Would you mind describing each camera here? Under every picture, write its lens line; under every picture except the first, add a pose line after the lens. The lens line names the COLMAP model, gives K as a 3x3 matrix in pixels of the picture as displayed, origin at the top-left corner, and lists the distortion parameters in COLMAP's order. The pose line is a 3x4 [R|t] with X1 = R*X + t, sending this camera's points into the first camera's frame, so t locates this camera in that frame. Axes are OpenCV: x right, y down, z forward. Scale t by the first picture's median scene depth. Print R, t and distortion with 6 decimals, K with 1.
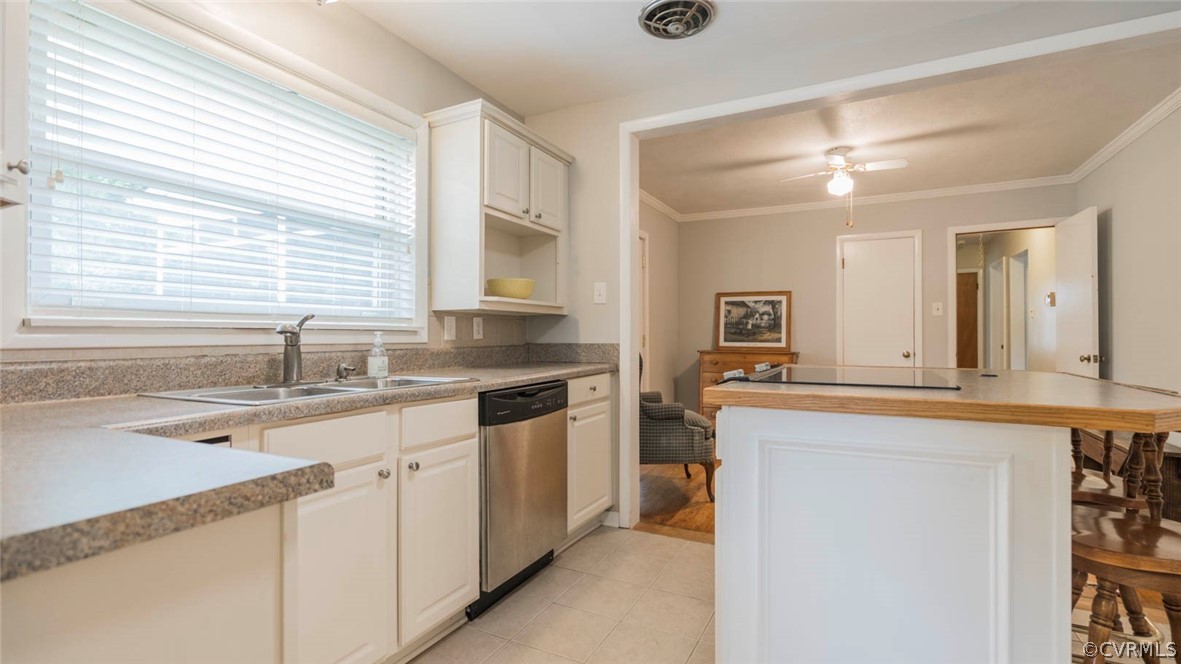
lens RADIAL K [[529.0, 0, 590.5], [0, 529.0, 332.0], [0, 0, 1]] dist [-0.023589, 0.000213]
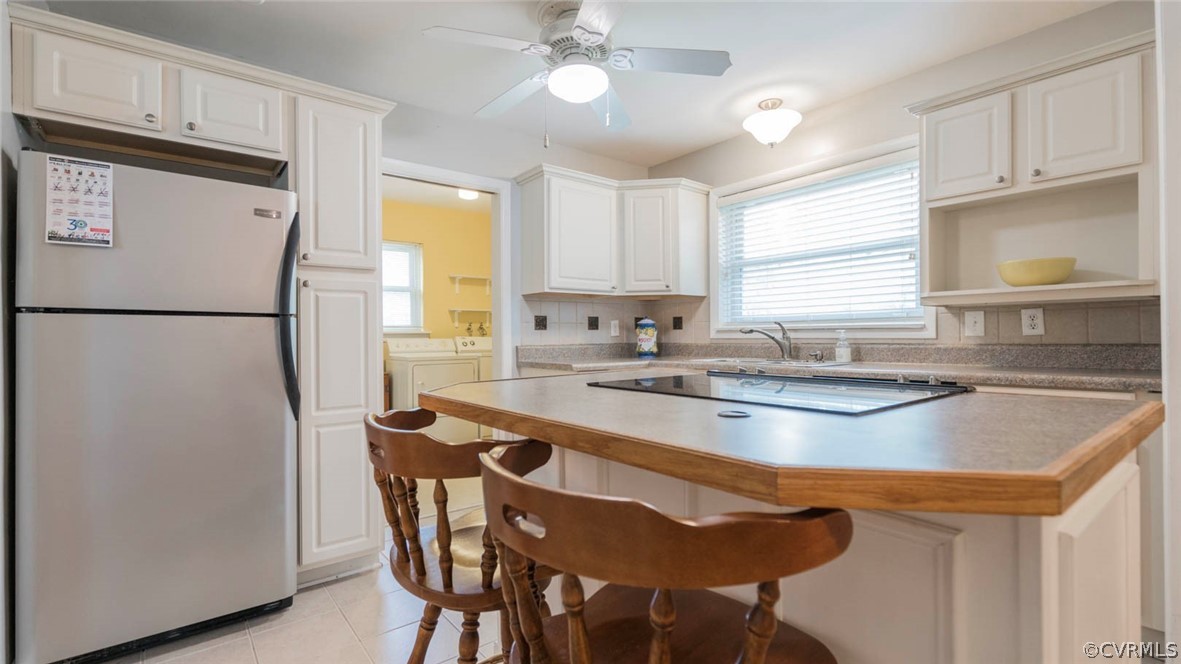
lens RADIAL K [[529.0, 0, 590.5], [0, 529.0, 332.0], [0, 0, 1]] dist [-0.023589, 0.000213]
pose [[-0.417442, -0.002546, -0.908700, 0.897264], [0.013712, 0.999865, -0.009101, 0.007009], [0.908600, -0.016259, -0.417351, 0.777244]]
